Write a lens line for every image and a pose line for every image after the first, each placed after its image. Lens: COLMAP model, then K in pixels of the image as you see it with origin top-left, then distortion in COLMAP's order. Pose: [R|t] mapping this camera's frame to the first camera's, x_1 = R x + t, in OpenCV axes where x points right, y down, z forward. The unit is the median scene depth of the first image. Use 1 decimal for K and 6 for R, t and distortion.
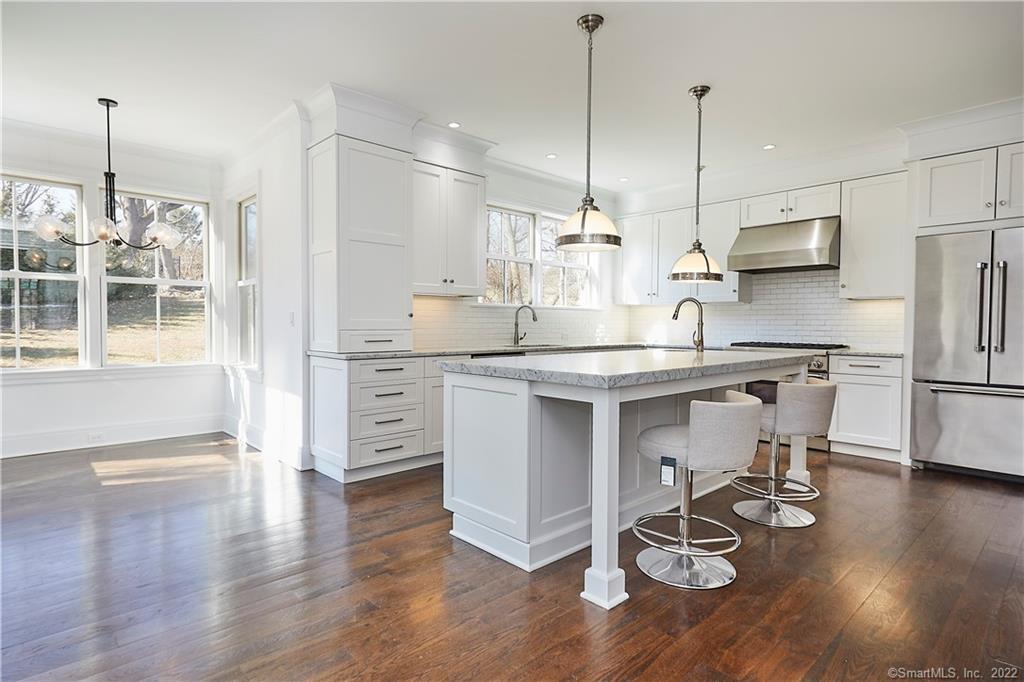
lens RADIAL K [[513.2, 0, 512.0], [0, 513.2, 341.0], [0, 0, 1]] dist [0.001592, -0.000870]
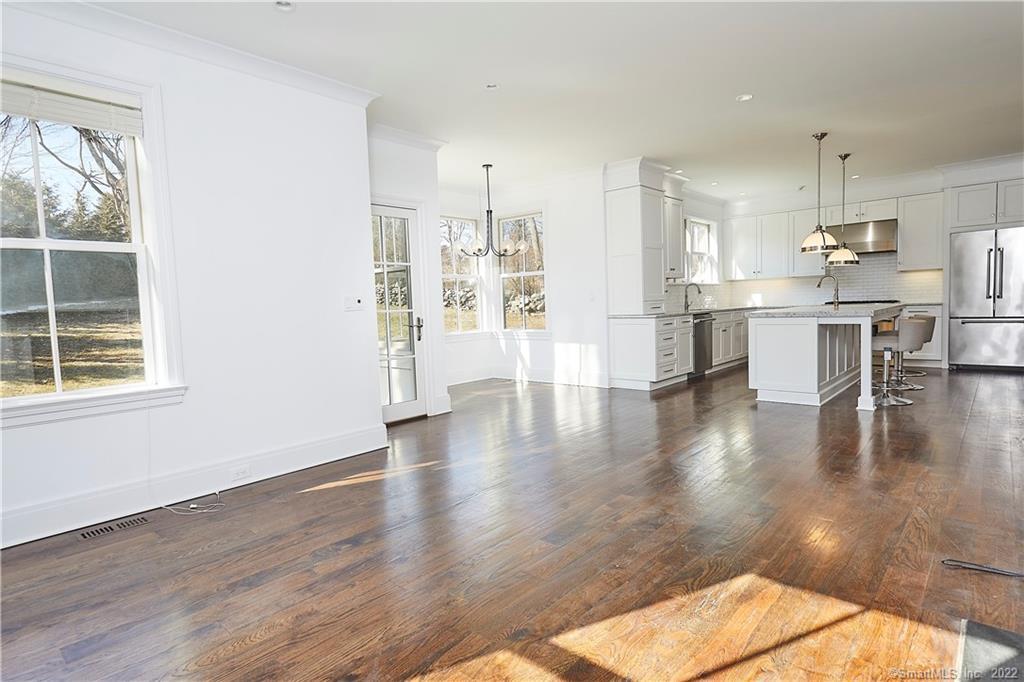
lens RADIAL K [[513.2, 0, 512.0], [0, 513.2, 341.0], [0, 0, 1]] dist [0.001592, -0.000870]
pose [[0.995708, -0.047707, 0.079307, -0.831954], [0.044681, 0.998220, 0.039506, 0.021389], [-0.081050, -0.035793, 0.996067, -0.605060]]
